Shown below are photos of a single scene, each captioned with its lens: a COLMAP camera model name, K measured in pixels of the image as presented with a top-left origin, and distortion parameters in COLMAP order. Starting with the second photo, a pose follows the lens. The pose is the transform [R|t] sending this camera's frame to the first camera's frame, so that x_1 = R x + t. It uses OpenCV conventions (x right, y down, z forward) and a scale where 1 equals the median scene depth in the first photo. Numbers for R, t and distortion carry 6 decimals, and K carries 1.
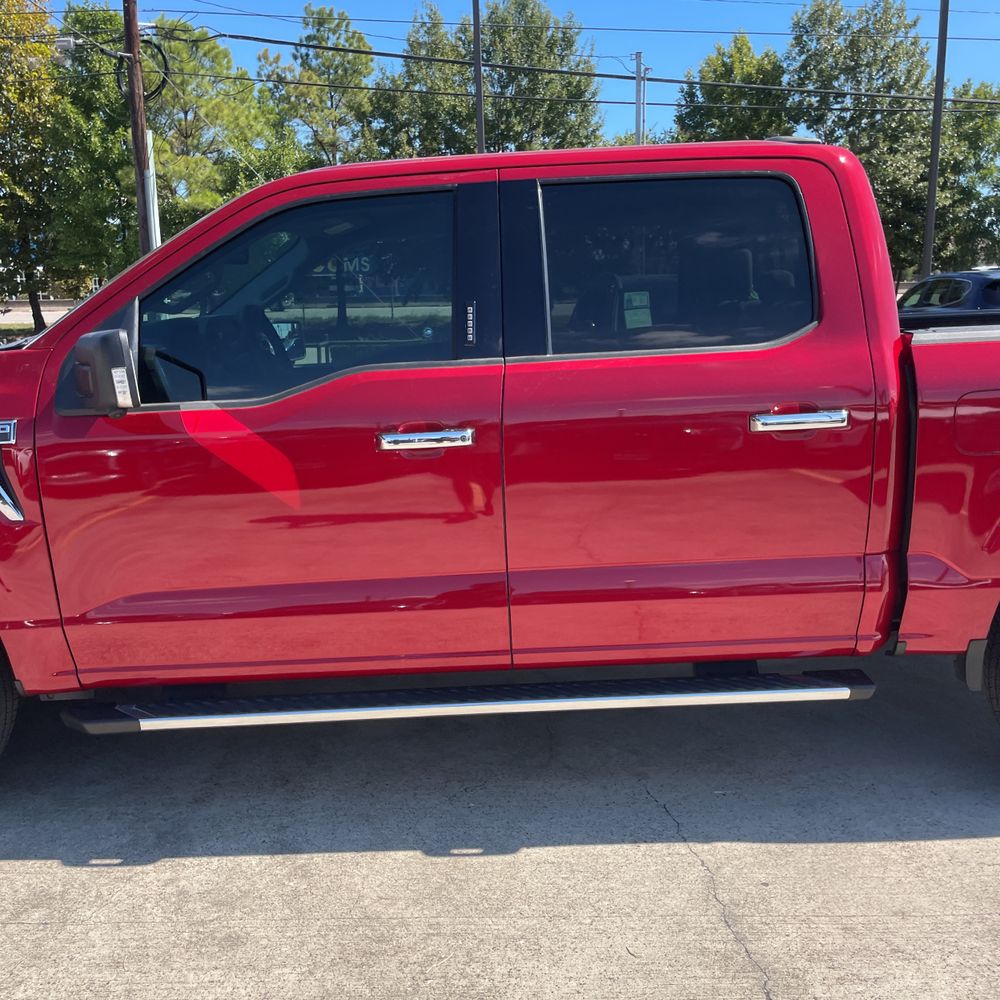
lens RADIAL K [[1012.5, 0, 474.7], [0, 1012.5, 499.7], [0, 0, 1]] dist [0.080447, -0.120980]
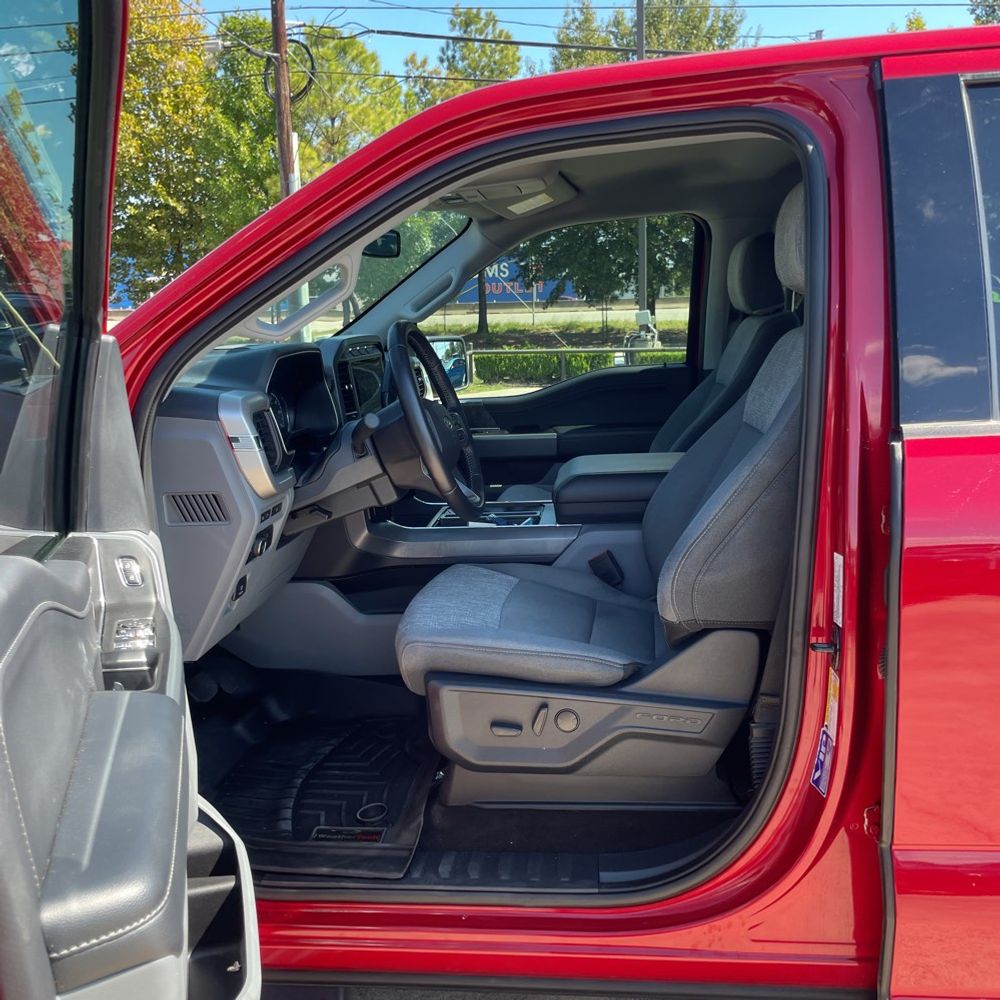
lens RADIAL K [[1012.5, 0, 474.7], [0, 1012.5, 499.7], [0, 0, 1]] dist [0.080447, -0.120980]
pose [[0.991313, 0.017838, -0.130311, -0.009787], [-0.018453, 0.999824, -0.003516, -0.008076], [0.130225, 0.005890, 0.991467, 0.037195]]
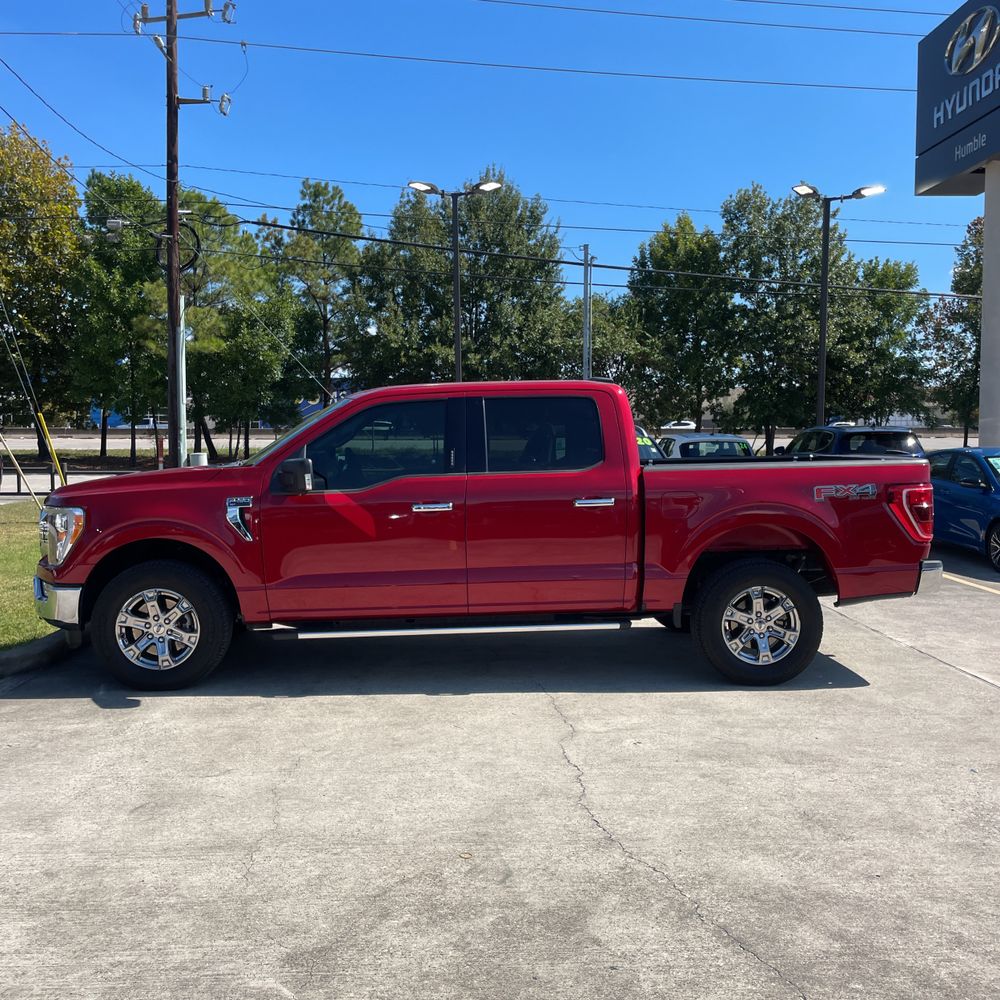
lens RADIAL K [[1058.0, 0, 503.4], [0, 1058.0, 460.9], [0, 0, 1]] dist [0.023747, -0.009318]
pose [[0.998436, 0.018717, 0.052684, -0.001404], [-0.009630, 0.985788, -0.167719, 0.022886], [-0.055074, 0.166949, 0.984426, -0.133843]]
